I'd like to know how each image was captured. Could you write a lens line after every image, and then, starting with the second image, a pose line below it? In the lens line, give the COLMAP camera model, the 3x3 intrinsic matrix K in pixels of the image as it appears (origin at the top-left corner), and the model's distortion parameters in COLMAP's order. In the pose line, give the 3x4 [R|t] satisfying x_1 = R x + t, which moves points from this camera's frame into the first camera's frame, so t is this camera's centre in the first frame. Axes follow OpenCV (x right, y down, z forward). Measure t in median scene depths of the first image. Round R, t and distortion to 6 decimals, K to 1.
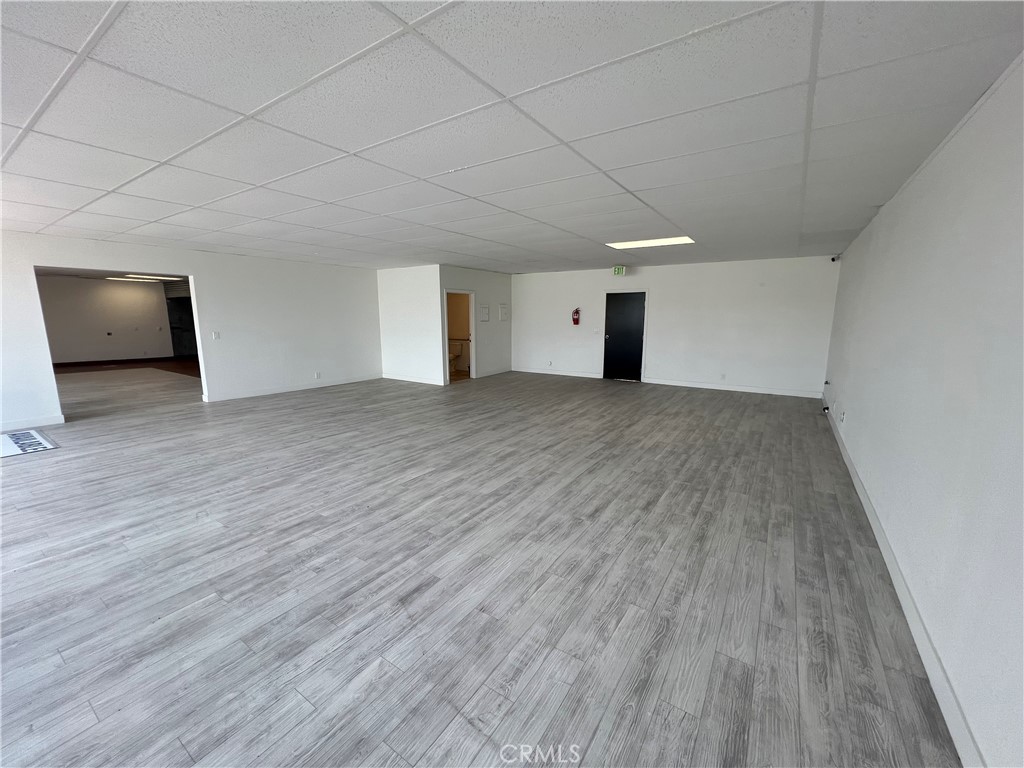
lens RADIAL K [[410.7, 0, 508.7], [0, 410.7, 381.4], [0, 0, 1]] dist [-0.000023, -0.000526]
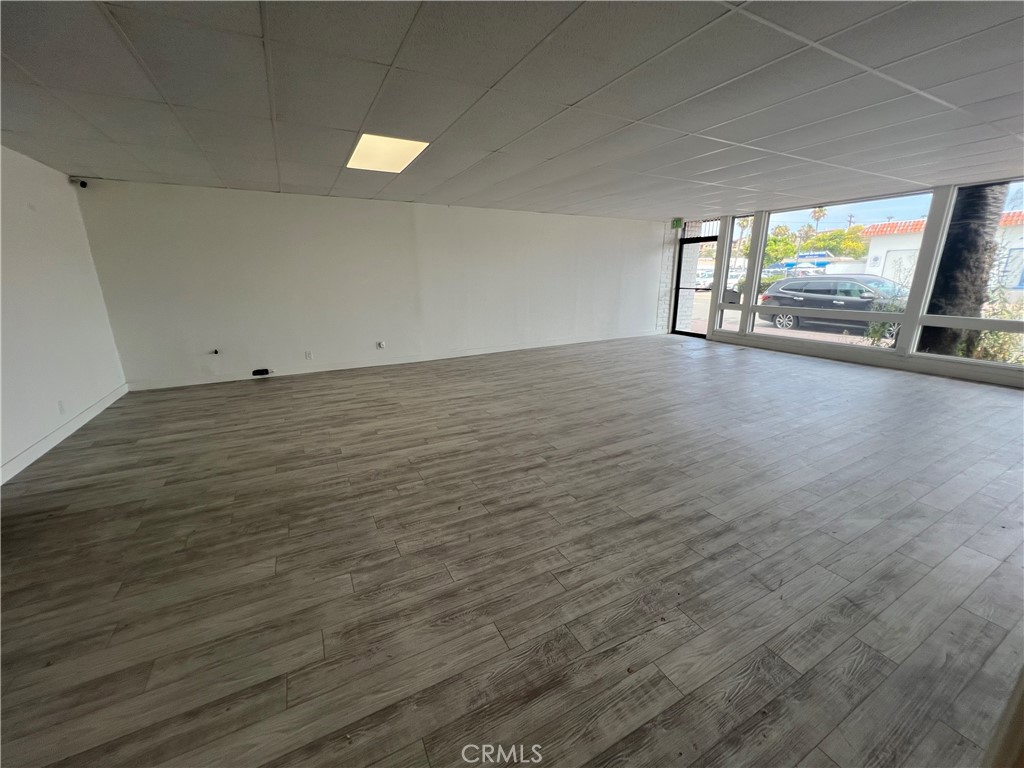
lens RADIAL K [[410.7, 0, 515.5], [0, 410.7, 384.1], [0, 0, 1]] dist [-0.000023, -0.000526]
pose [[-0.887962, -0.116487, 0.444921, -0.265202], [0.079609, 0.913861, 0.398145, -0.362346], [-0.452975, 0.388958, -0.802200, 2.310085]]
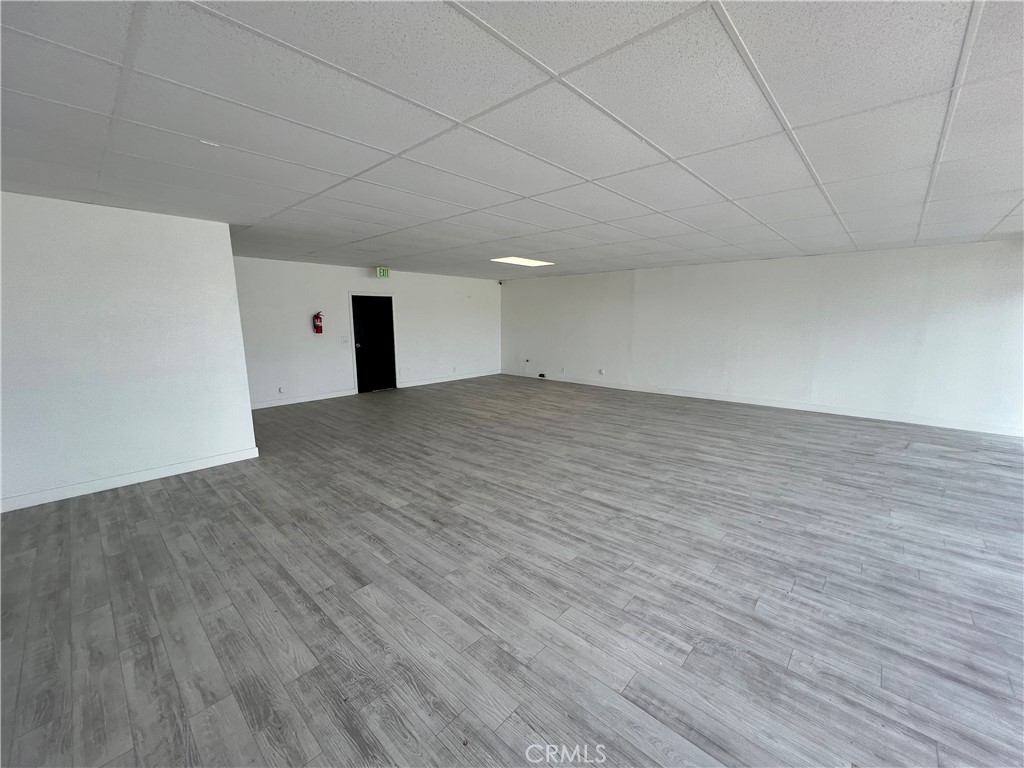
lens RADIAL K [[410.7, 0, 513.6], [0, 410.7, 387.0], [0, 0, 1]] dist [-0.000023, -0.000526]
pose [[0.148670, -0.169189, 0.974306, -1.358157], [0.163245, 0.975937, 0.144562, -0.223982], [-0.975320, 0.137559, 0.172712, 1.273301]]
